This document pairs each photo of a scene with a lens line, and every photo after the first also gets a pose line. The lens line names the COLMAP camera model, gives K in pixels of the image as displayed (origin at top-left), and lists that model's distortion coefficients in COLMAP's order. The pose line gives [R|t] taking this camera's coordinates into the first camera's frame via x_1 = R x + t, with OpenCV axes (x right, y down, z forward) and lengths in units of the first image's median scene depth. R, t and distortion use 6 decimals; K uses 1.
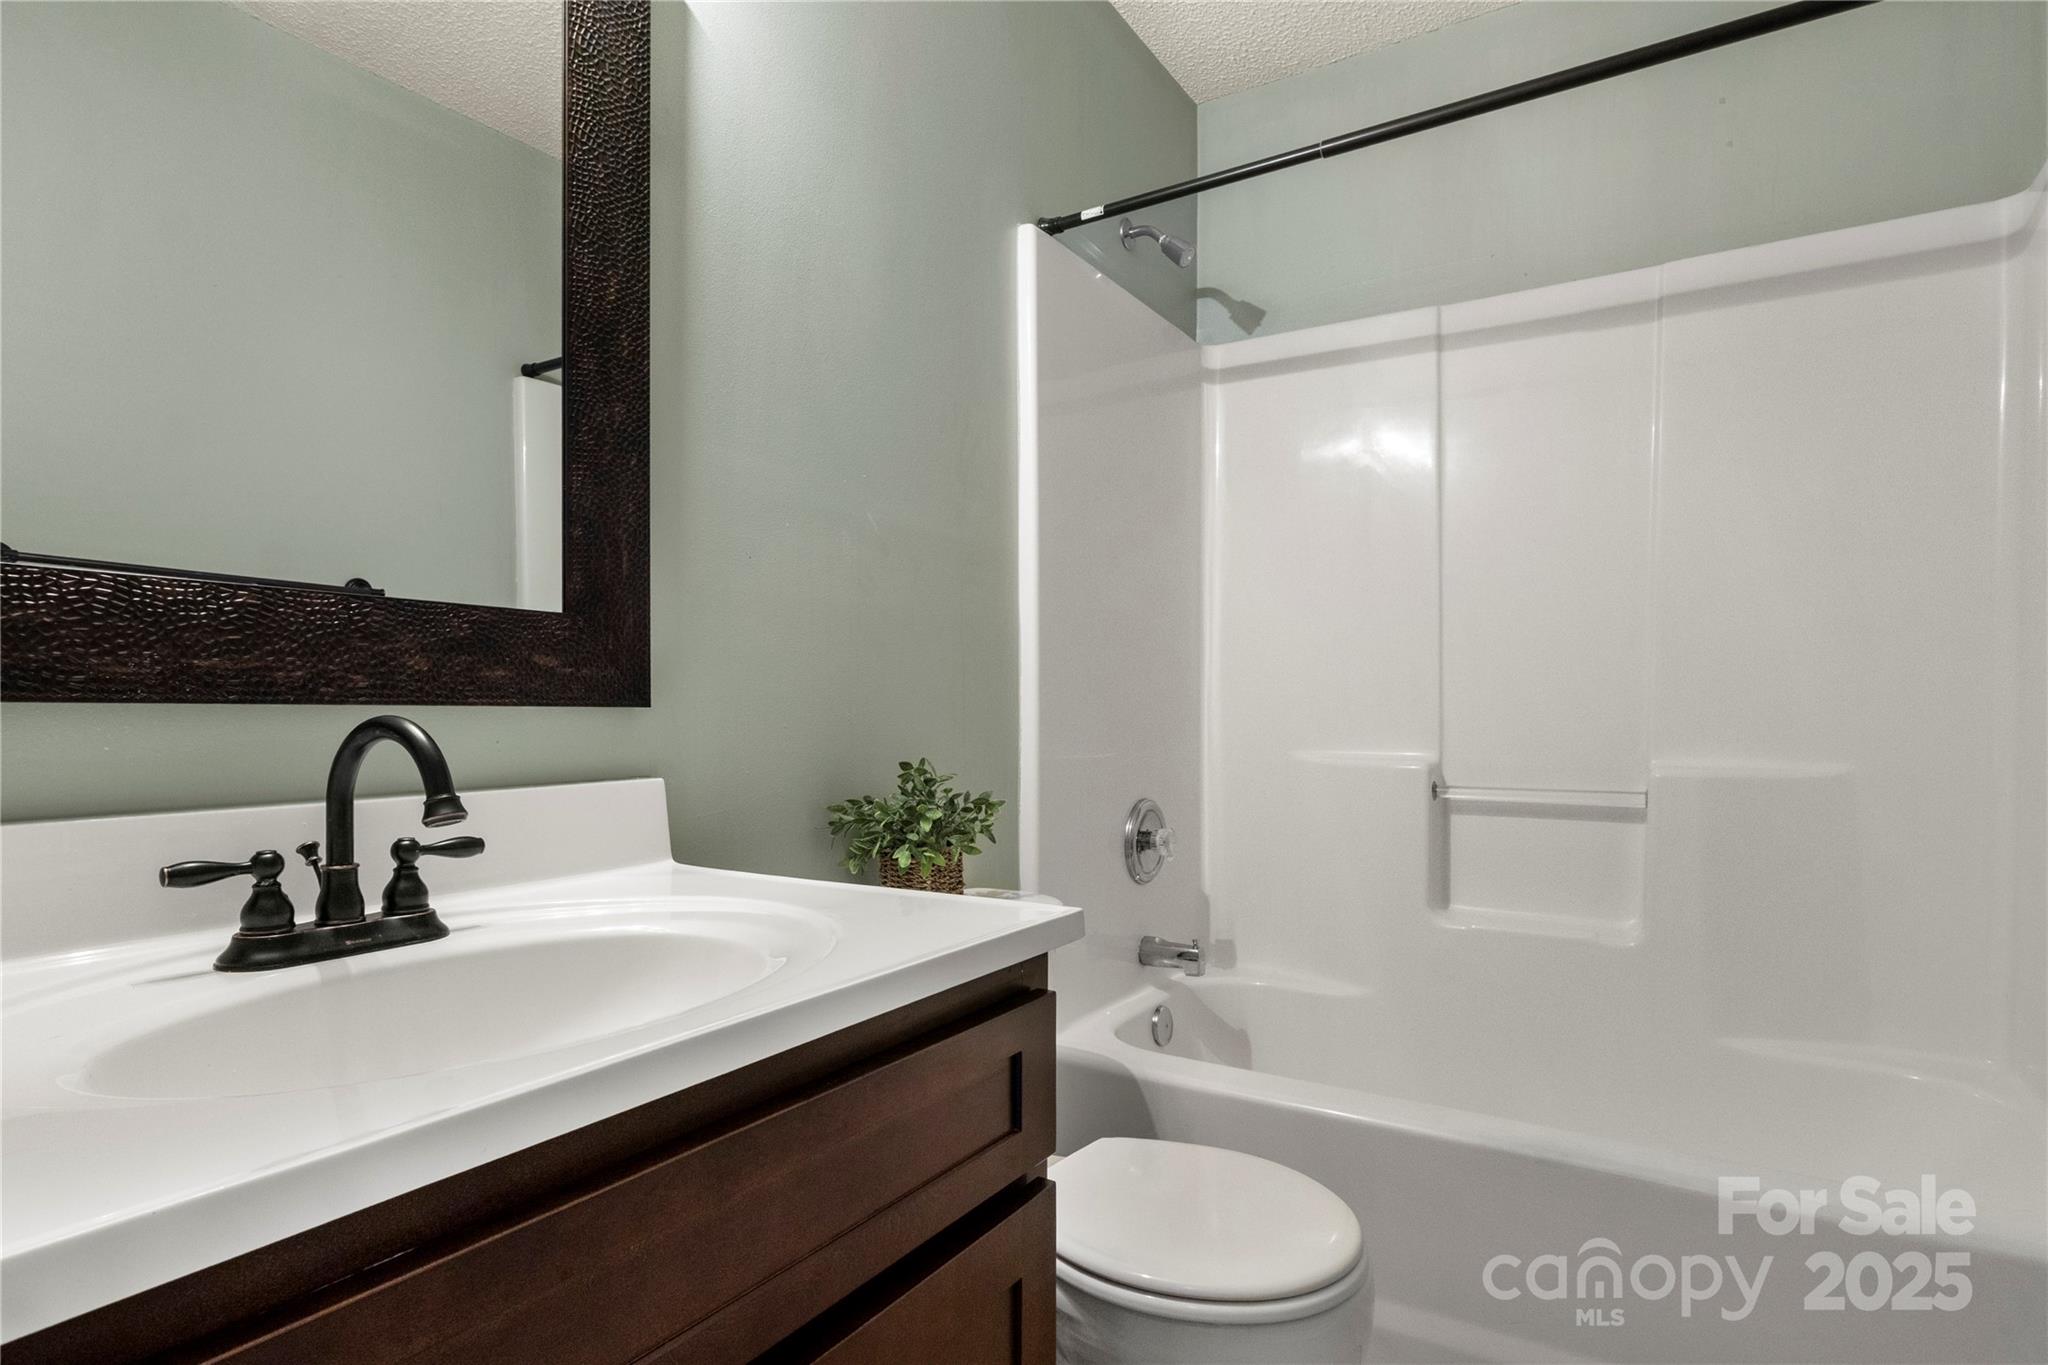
lens RADIAL K [[1094.1, 0, 1040.8], [0, 1094.1, 692.9], [0, 0, 1]] dist [-0.003436, 0.001884]
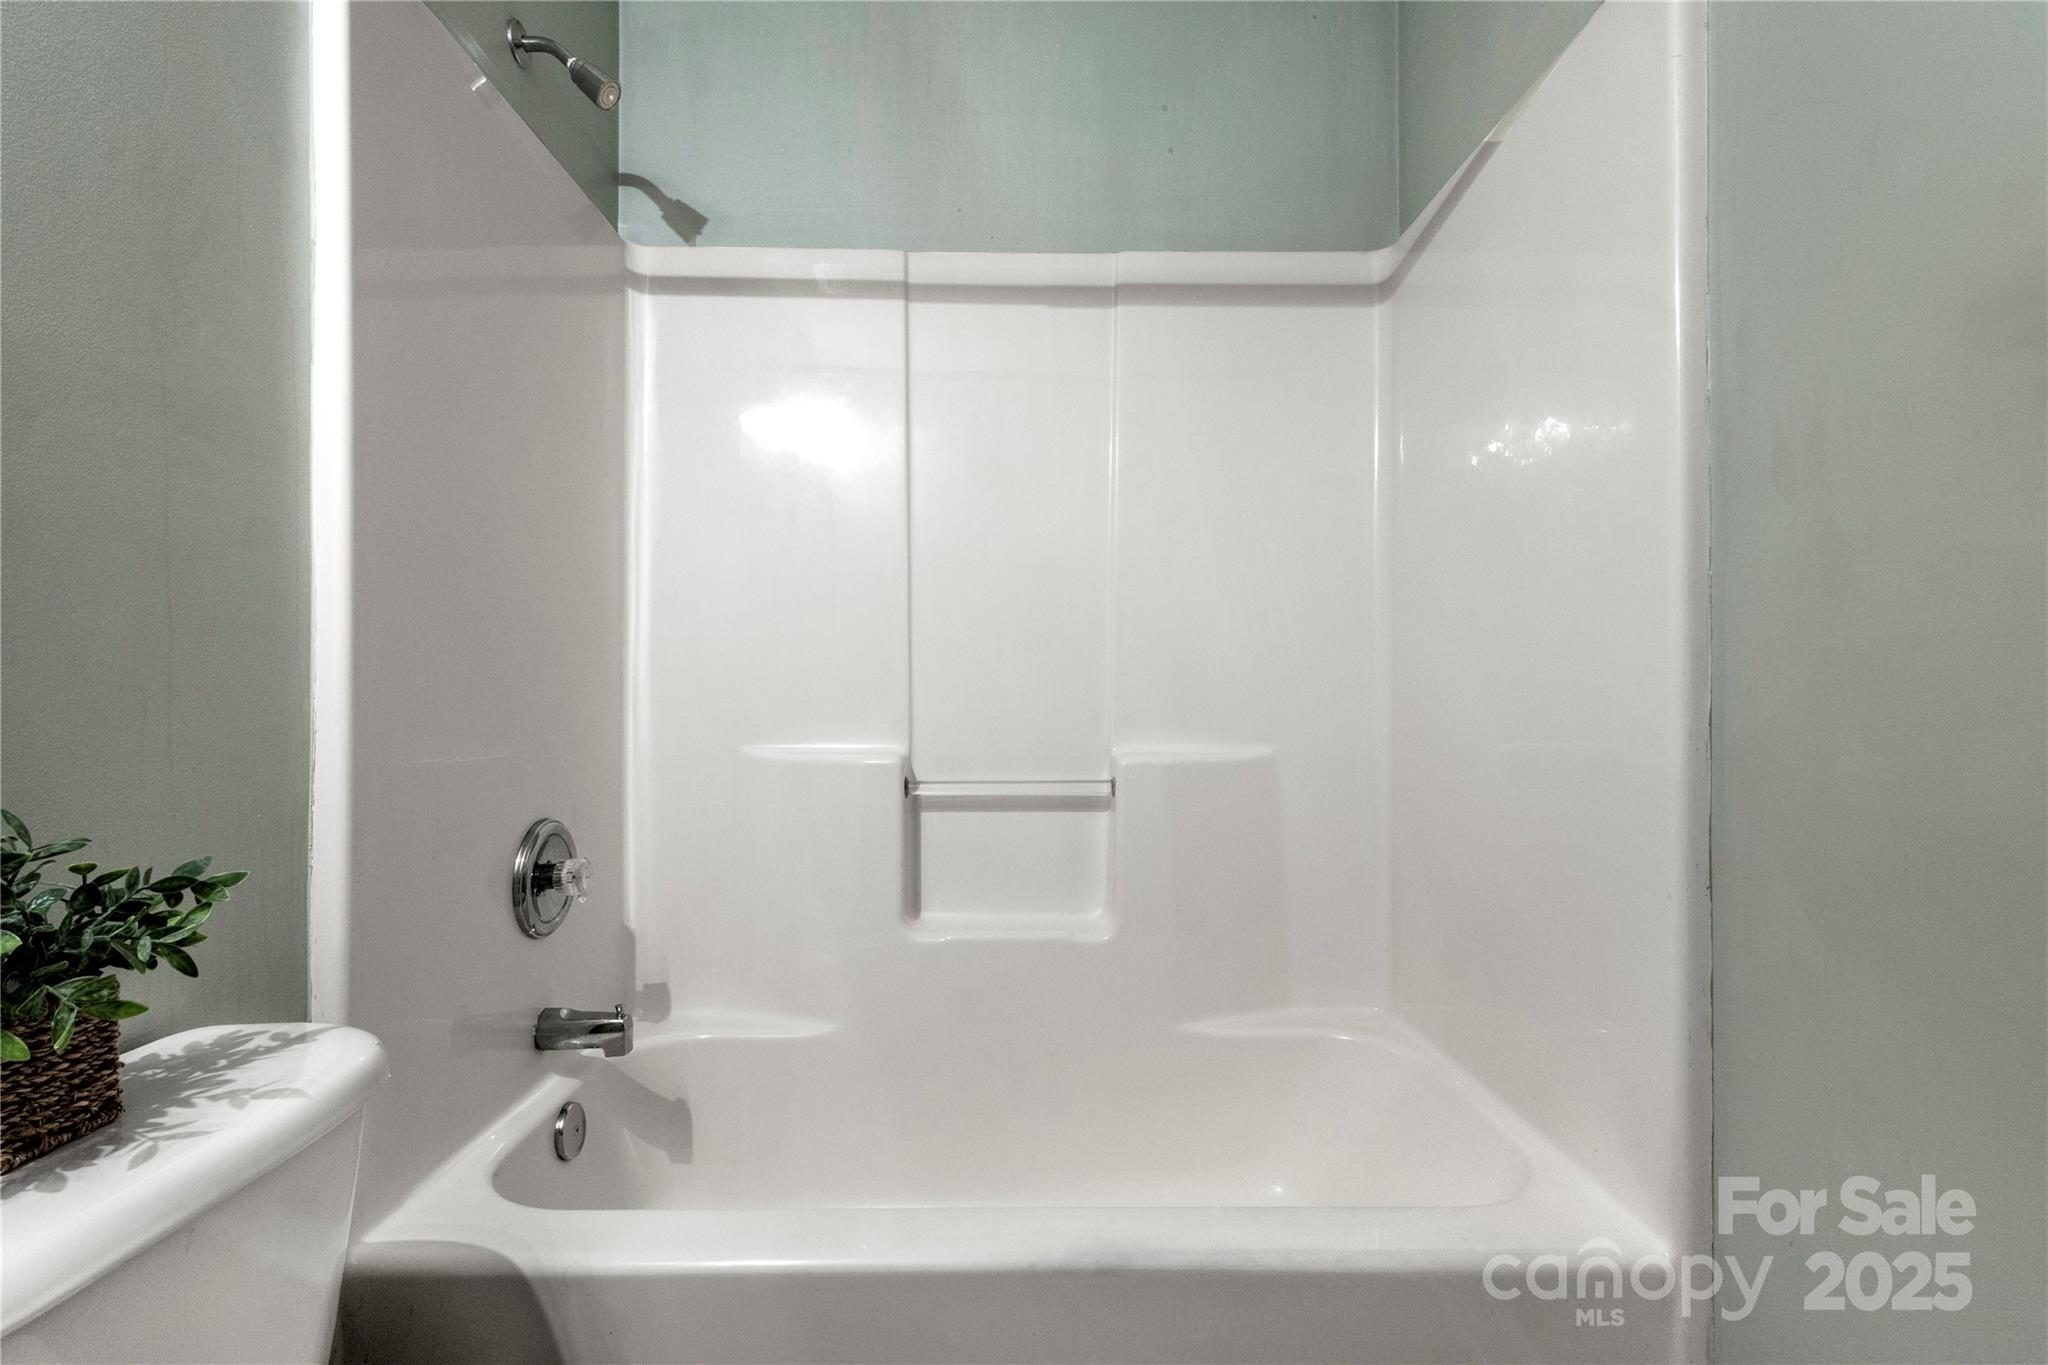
lens RADIAL K [[947.4, 0, 1010.1], [0, 947.4, 692.2], [0, 0, 1]] dist [0.005603, -0.001847]
pose [[0.853910, 0.000870, 0.520420, 0.031128], [-0.007423, 0.999917, 0.010507, 0.003299], [-0.520368, -0.012836, 0.853846, 0.302890]]
